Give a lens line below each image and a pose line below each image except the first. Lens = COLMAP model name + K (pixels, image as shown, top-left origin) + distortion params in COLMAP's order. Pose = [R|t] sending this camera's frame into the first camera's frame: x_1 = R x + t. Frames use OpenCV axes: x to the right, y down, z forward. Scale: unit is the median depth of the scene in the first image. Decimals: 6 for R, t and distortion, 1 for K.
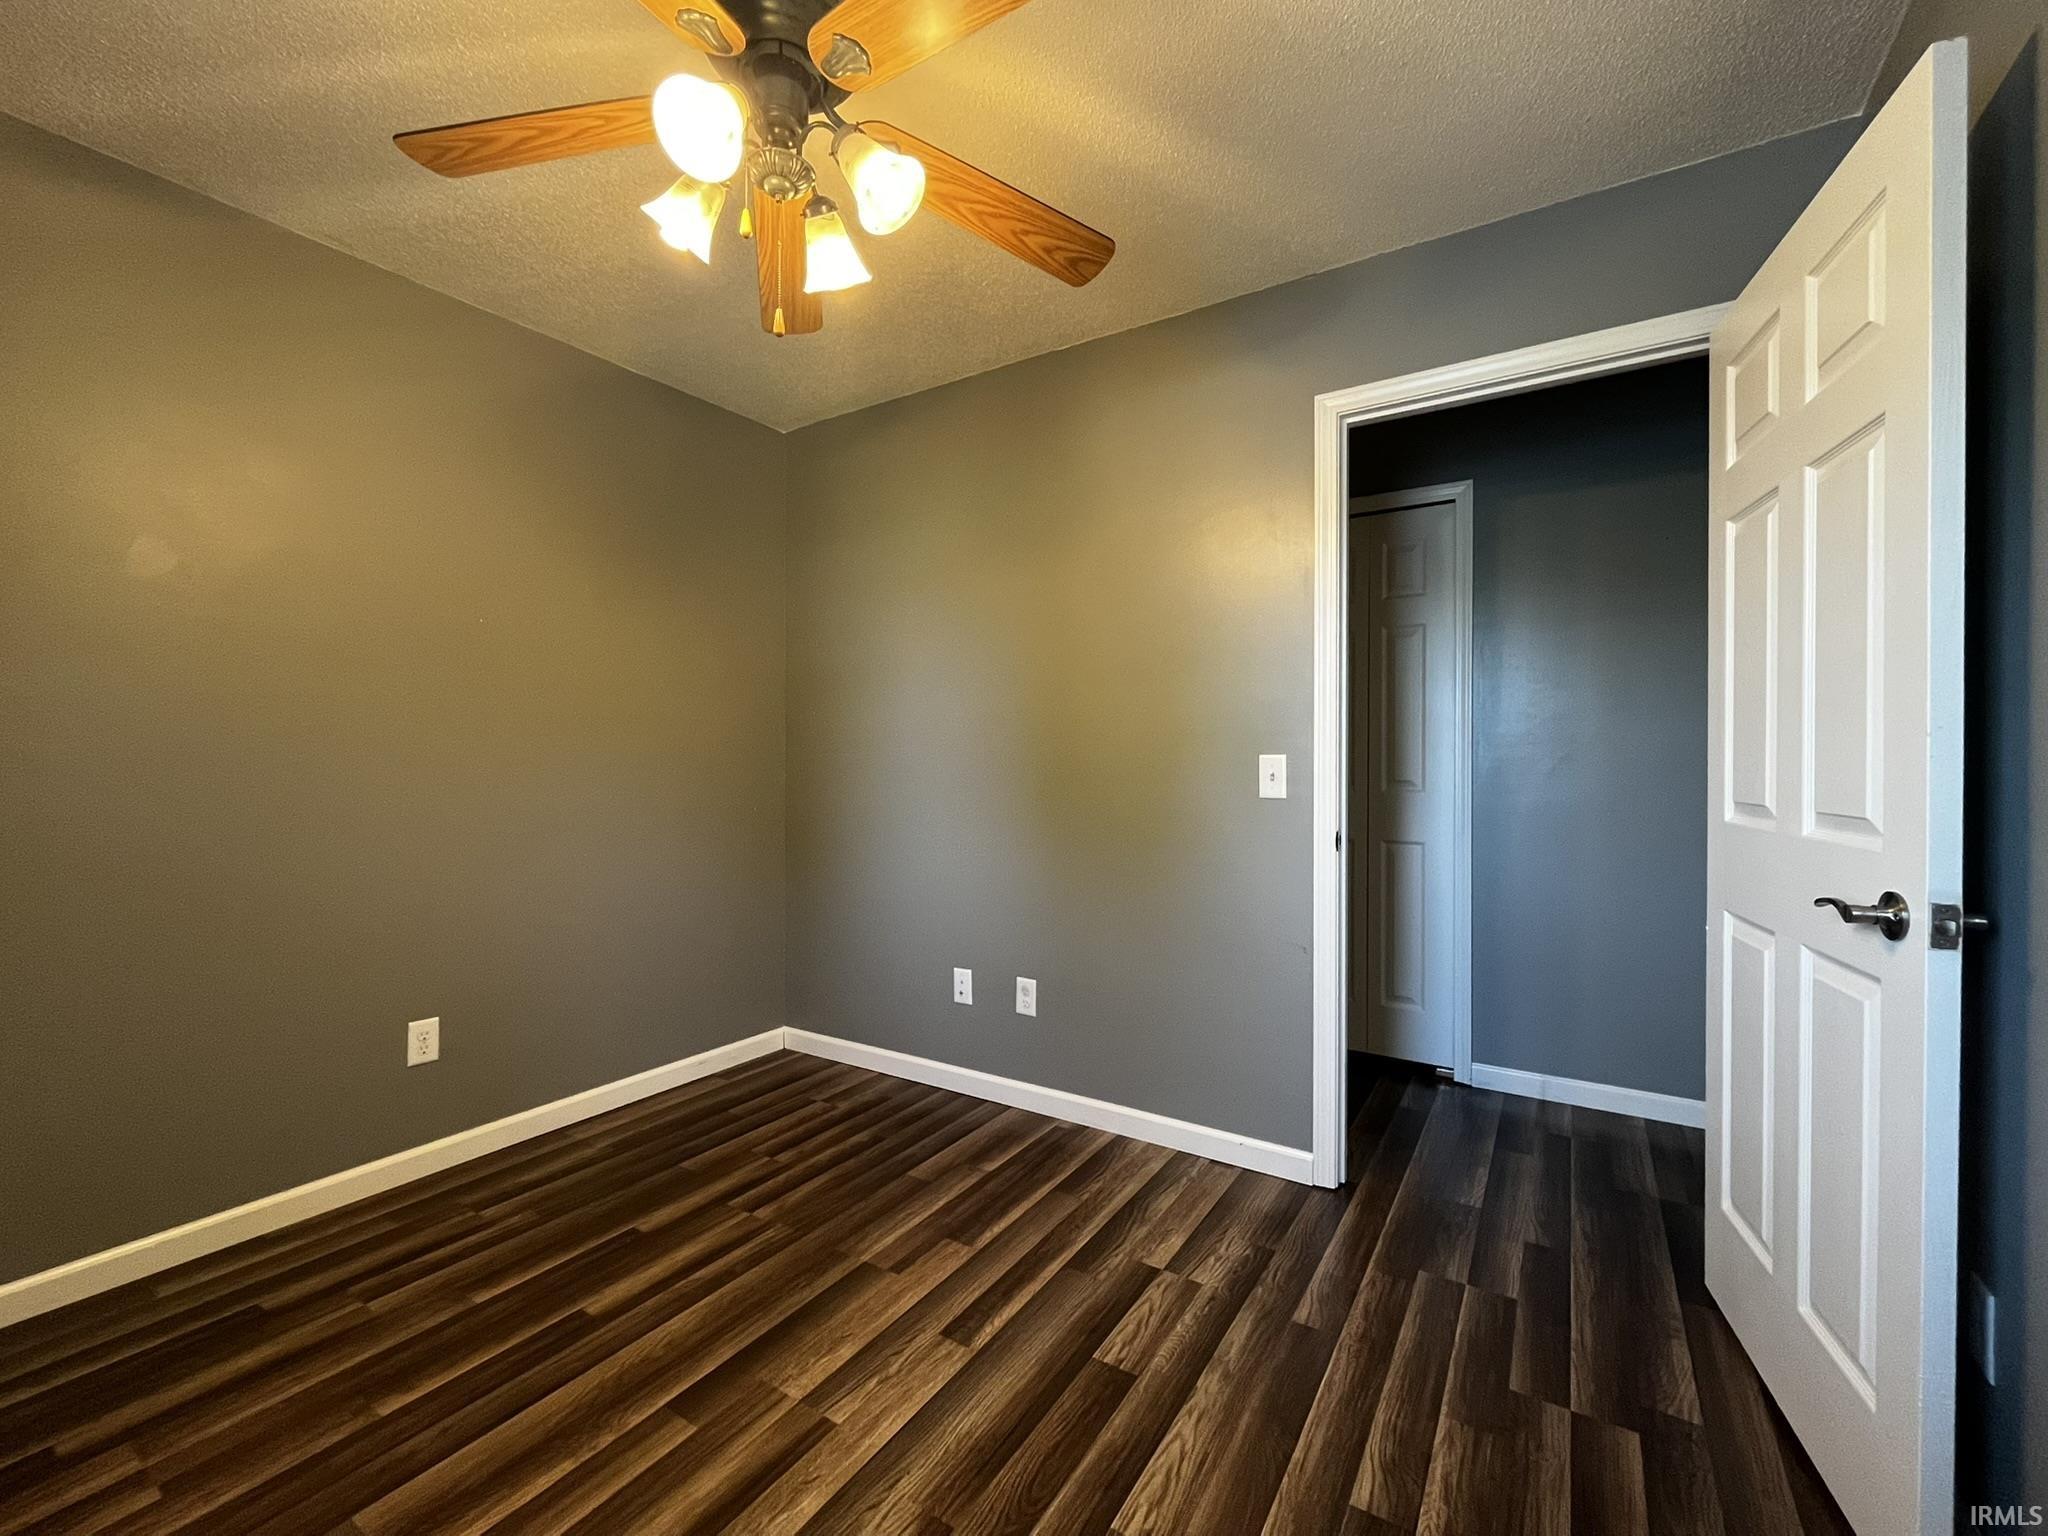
lens RADIAL K [[851.1, 0, 1037.3], [0, 851.1, 759.1], [0, 0, 1]] dist [-0.001474, -0.000088]
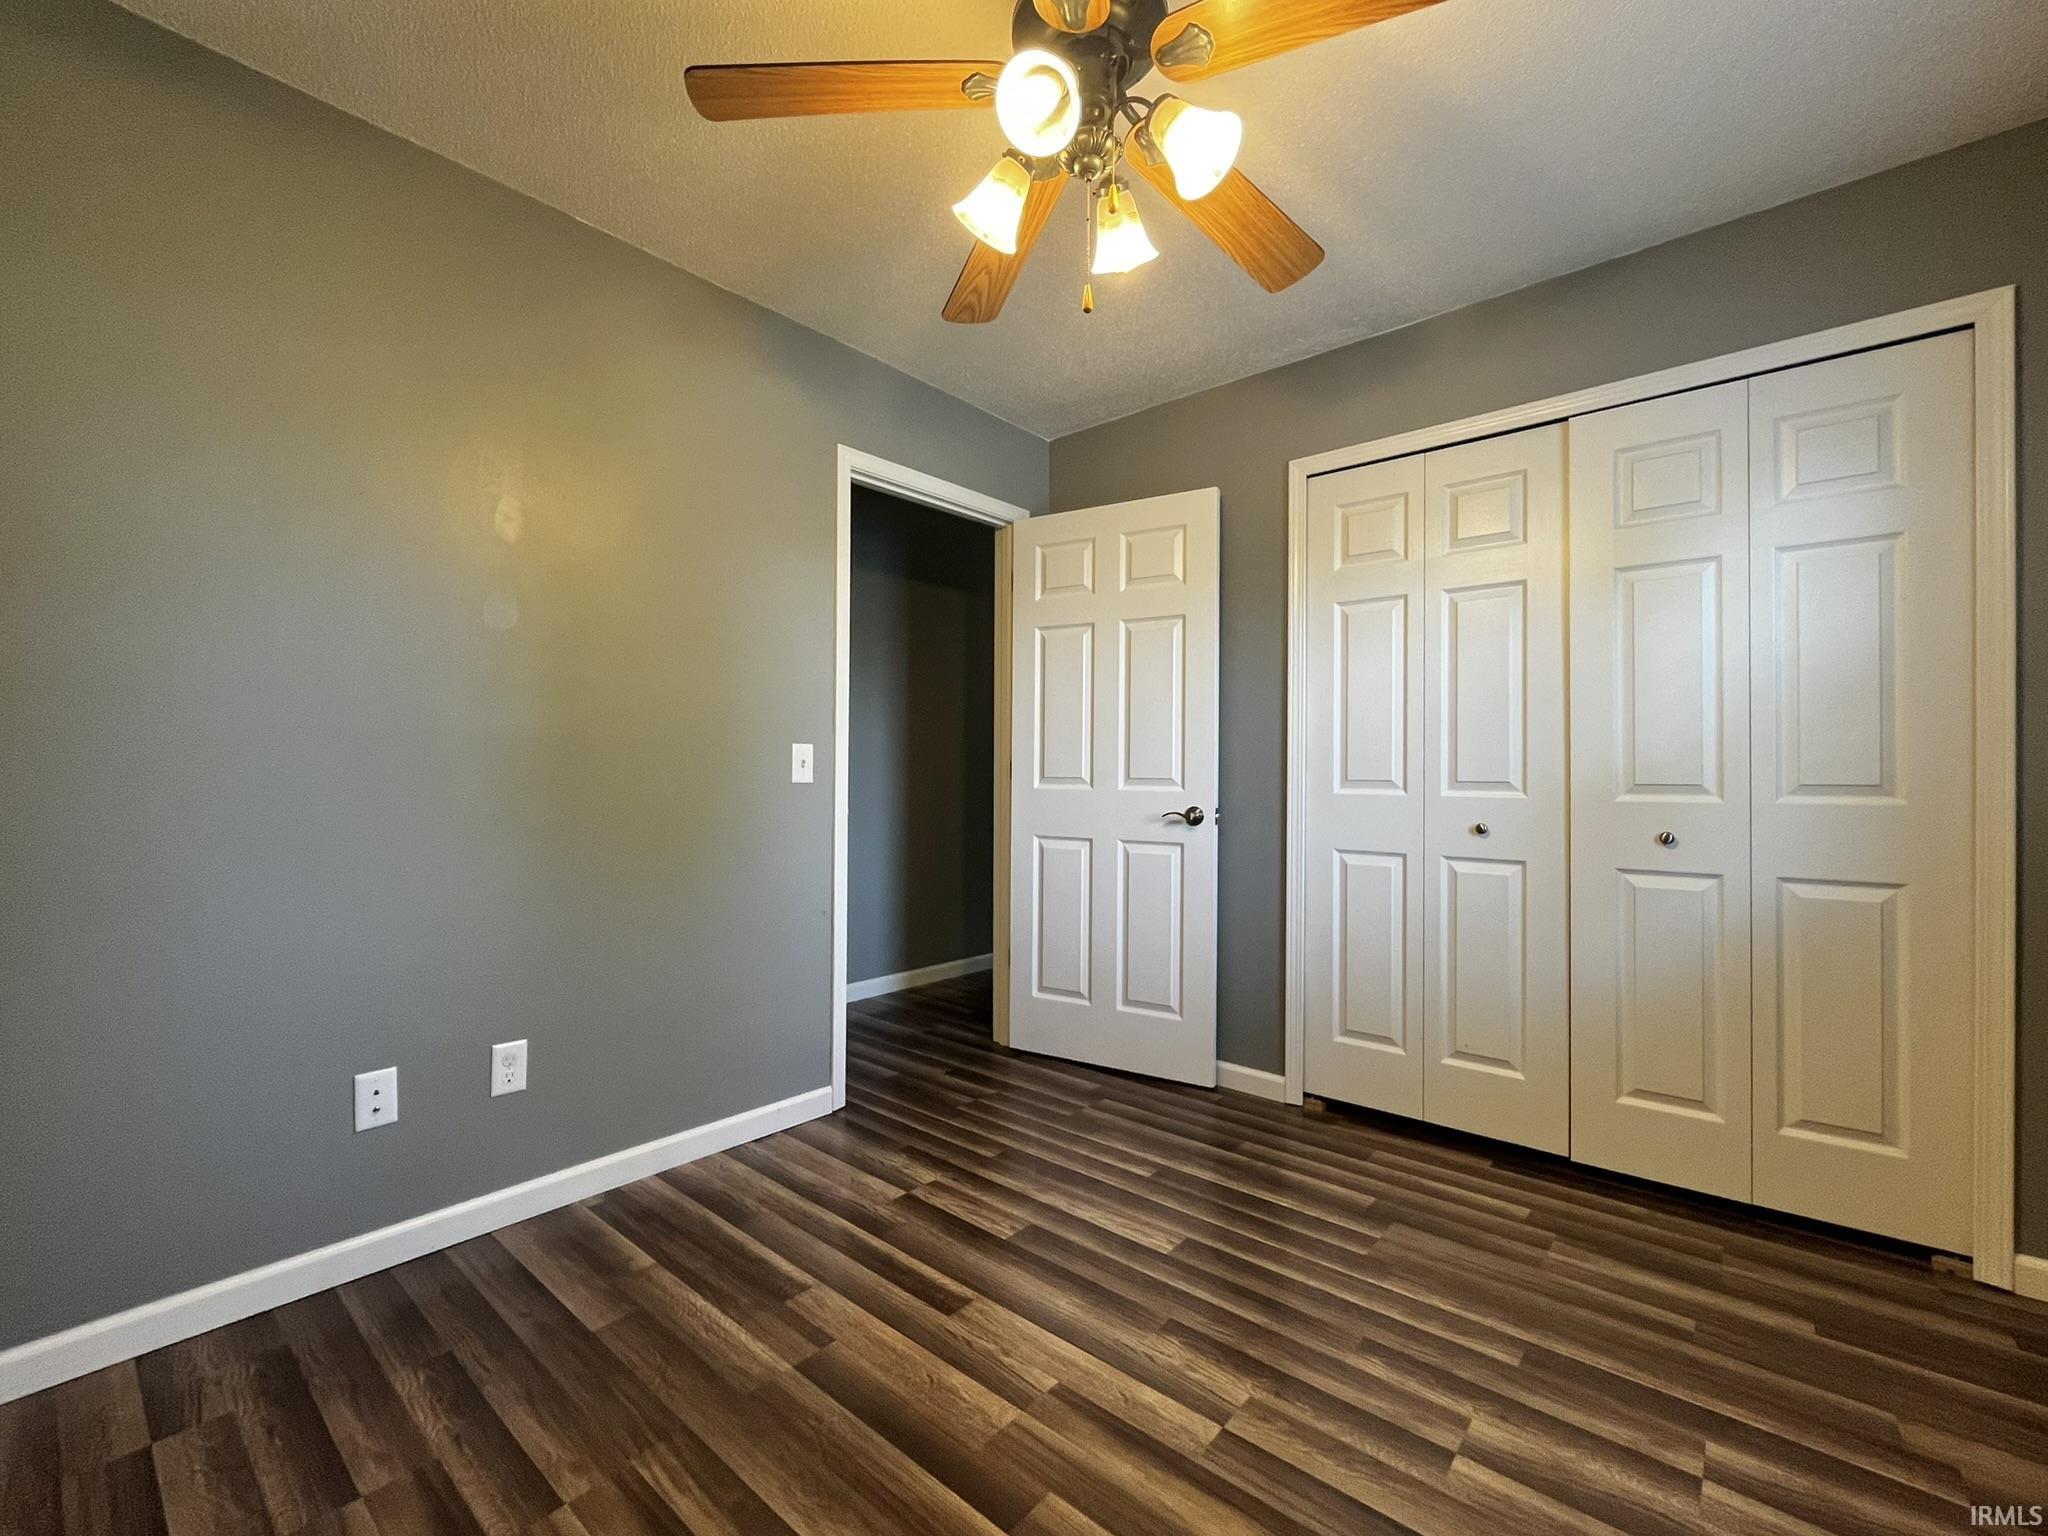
lens RADIAL K [[851.1, 0, 1003.5], [0, 851.1, 760.6], [0, 0, 1]] dist [-0.001474, -0.000088]
pose [[0.182111, 0.014120, 0.983177, -0.968966], [-0.004960, 0.999897, -0.013442, 0.036868], [-0.983266, -0.002428, 0.182162, 0.675954]]
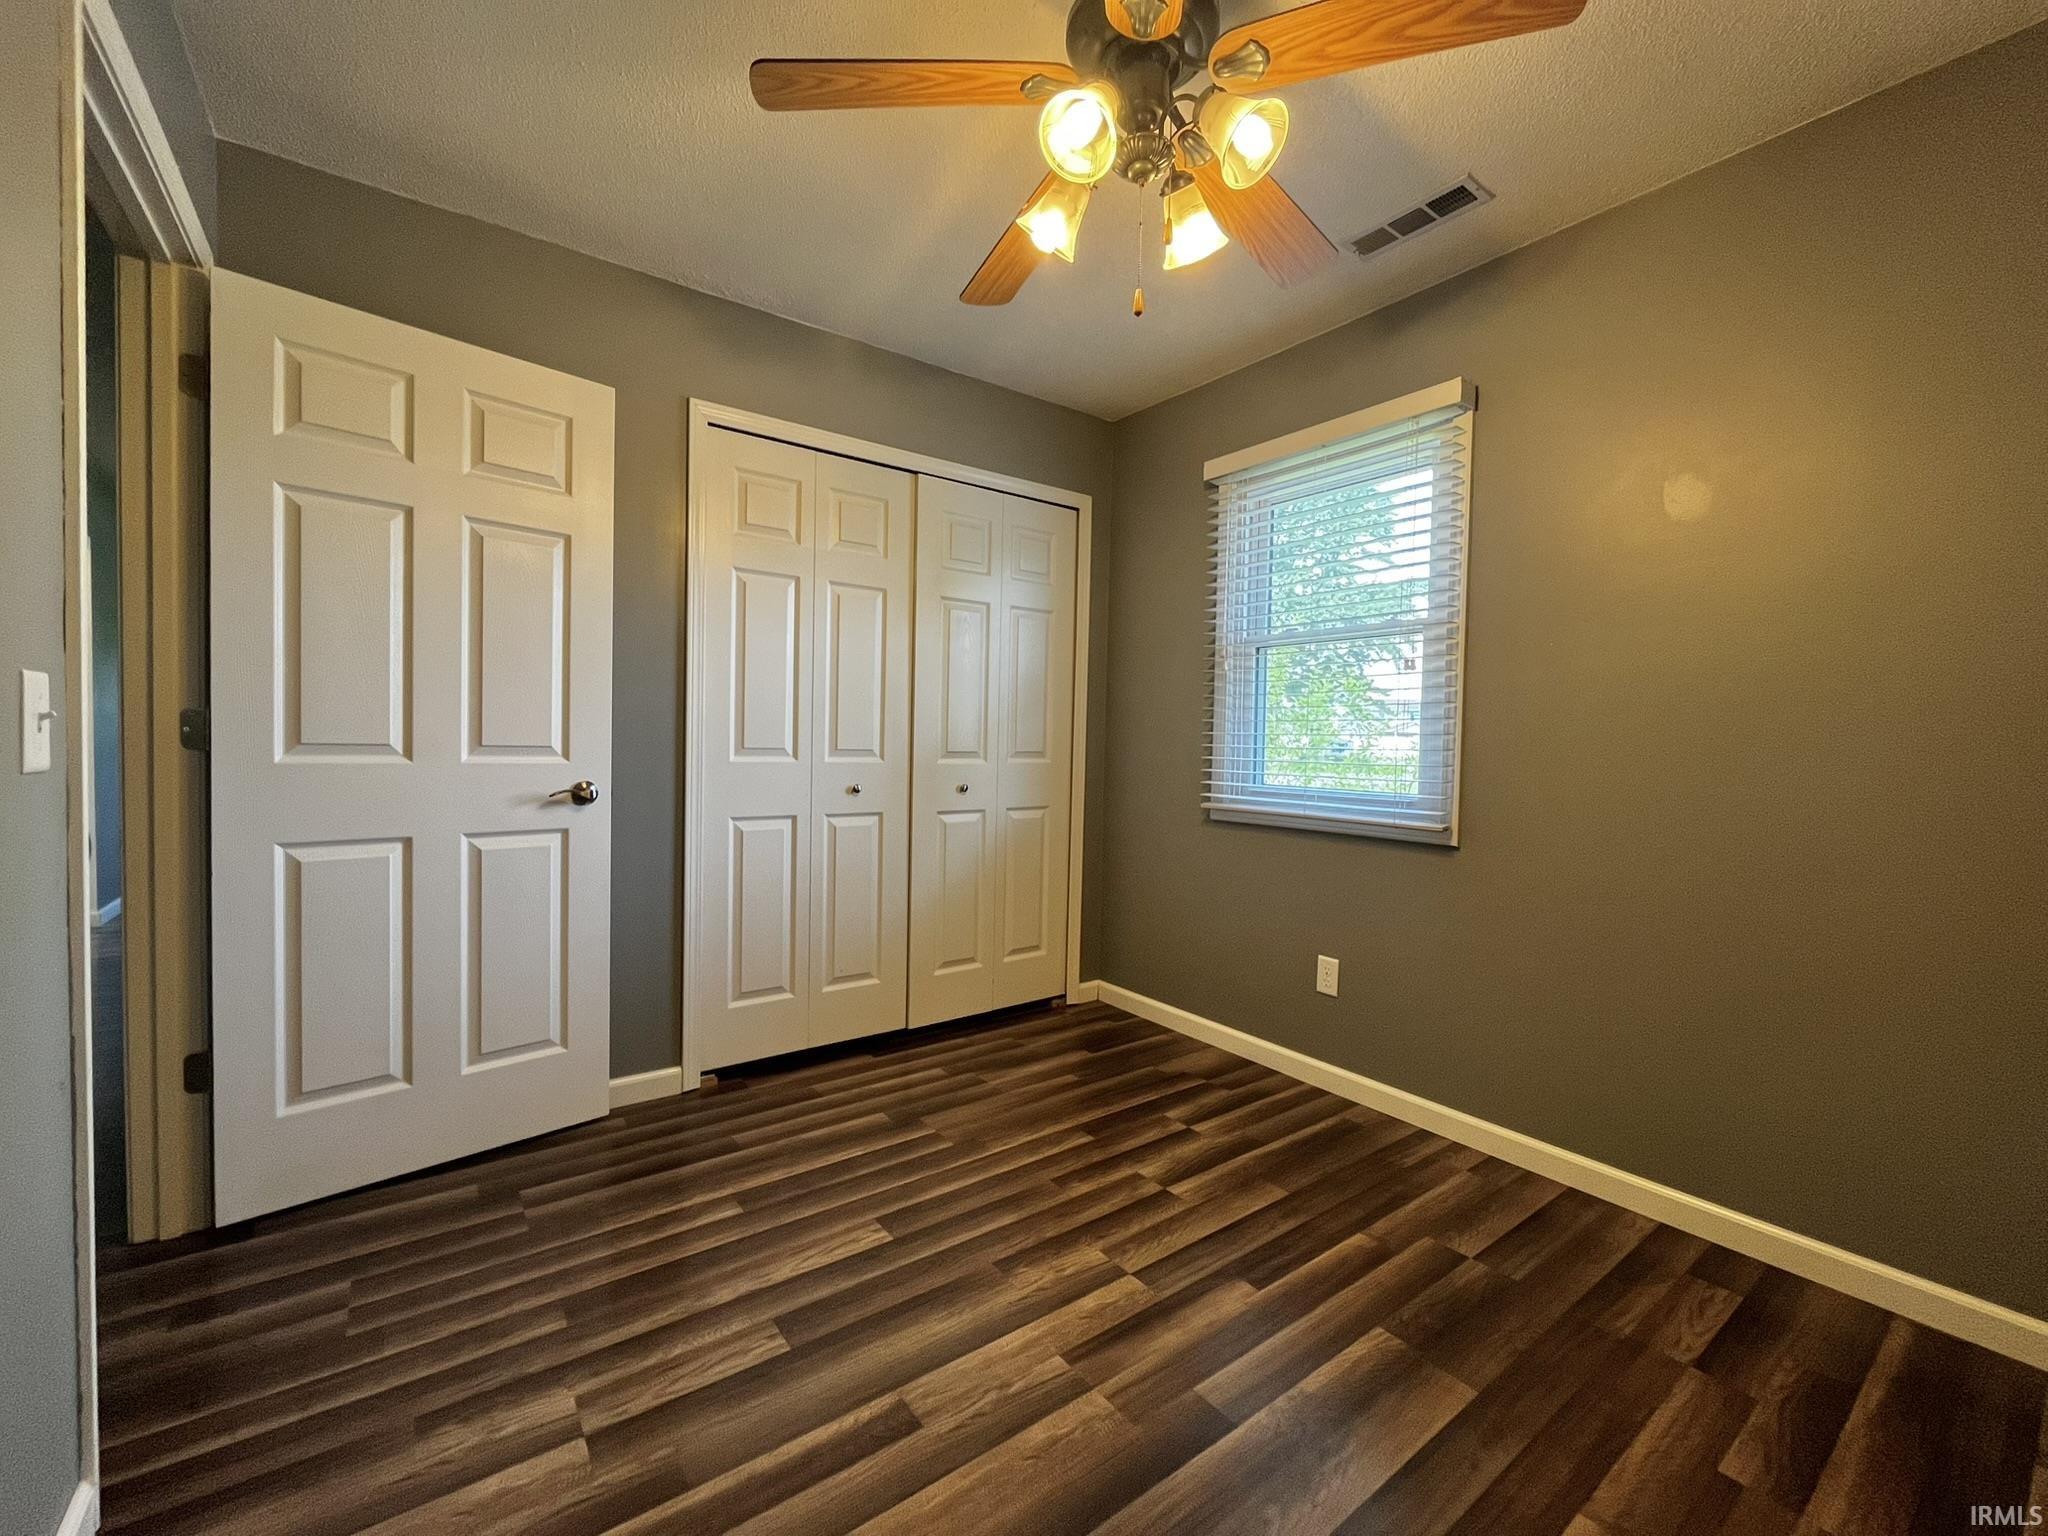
lens RADIAL K [[851.1, 0, 1000.5], [0, 851.1, 761.5], [0, 0, 1]] dist [-0.001474, -0.000088]
pose [[-0.918128, -0.030236, 0.395128, -0.427757], [-0.022111, 0.999440, 0.025100, 0.024820], [-0.395666, 0.014309, -0.918283, 1.512972]]
